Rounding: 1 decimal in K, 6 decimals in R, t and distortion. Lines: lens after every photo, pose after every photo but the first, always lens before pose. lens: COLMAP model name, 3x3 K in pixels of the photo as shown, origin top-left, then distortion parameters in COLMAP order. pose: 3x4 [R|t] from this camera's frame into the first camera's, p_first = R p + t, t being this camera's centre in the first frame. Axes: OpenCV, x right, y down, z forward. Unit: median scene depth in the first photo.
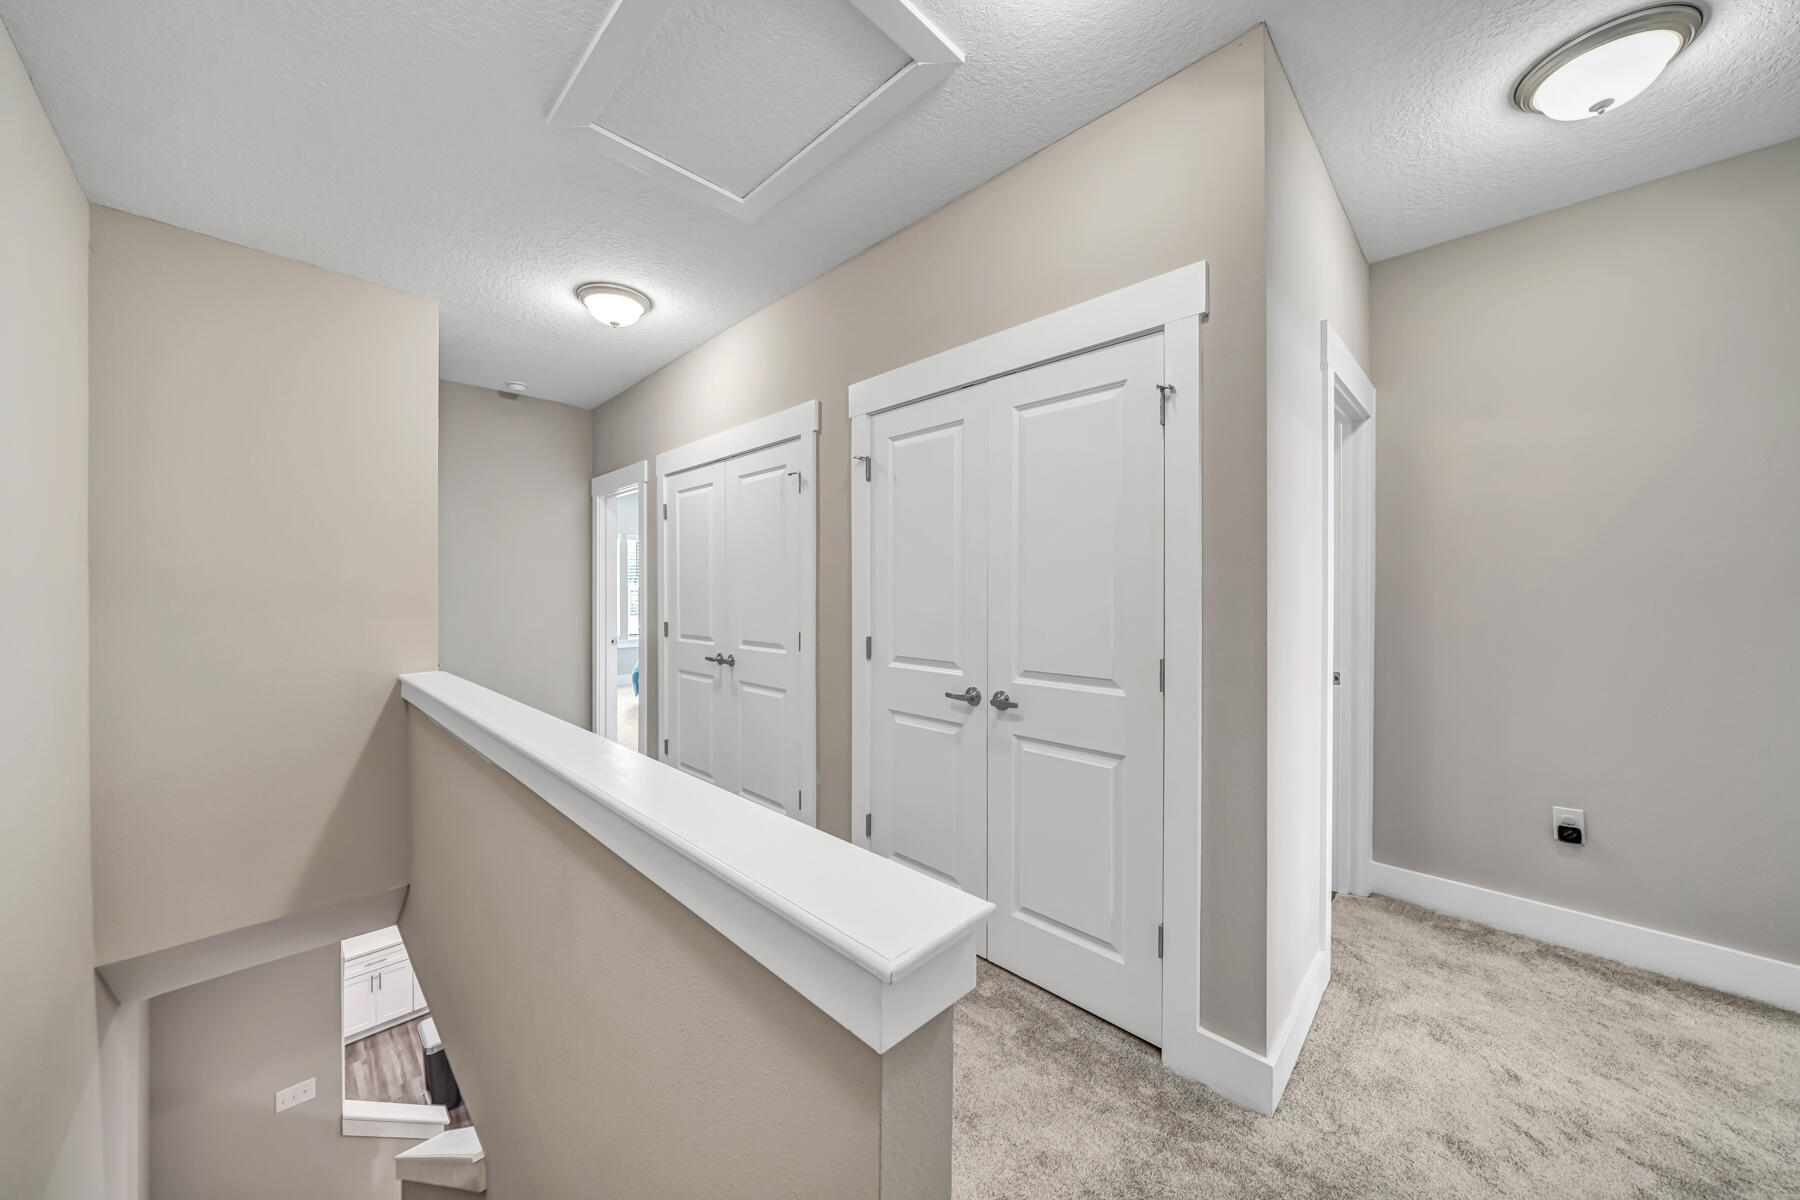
lens RADIAL K [[624.4, 0, 897.0], [0, 624.4, 591.6], [0, 0, 1]] dist [-0.001443, -0.000276]
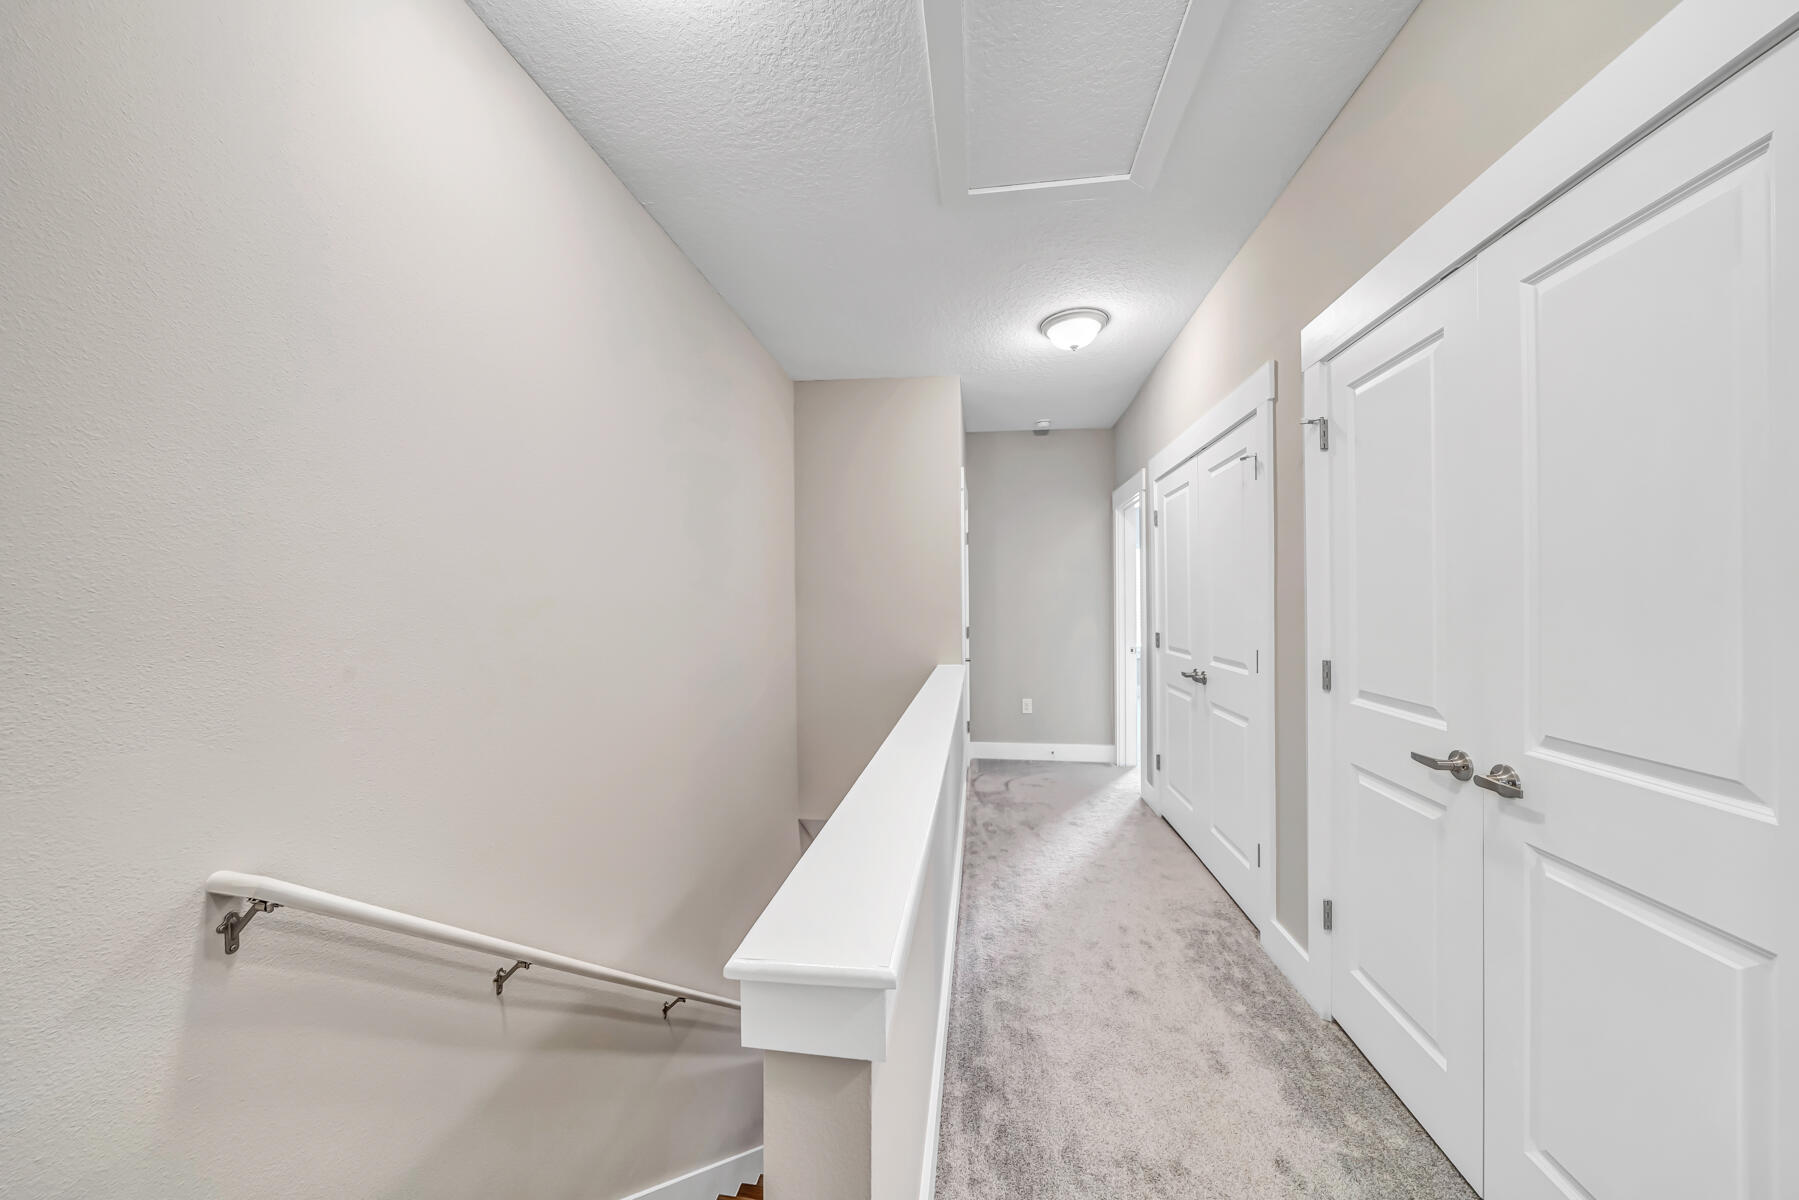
lens RADIAL K [[624.0, 0, 895.6], [0, 624.0, 601.2], [0, 0, 1]] dist [-0.001443, -0.000276]
pose [[0.593167, 0.001450, -0.805078, 0.231090], [-0.004577, 0.999988, -0.001571, 0.005195], [0.805067, 0.004617, 0.593166, 0.138674]]
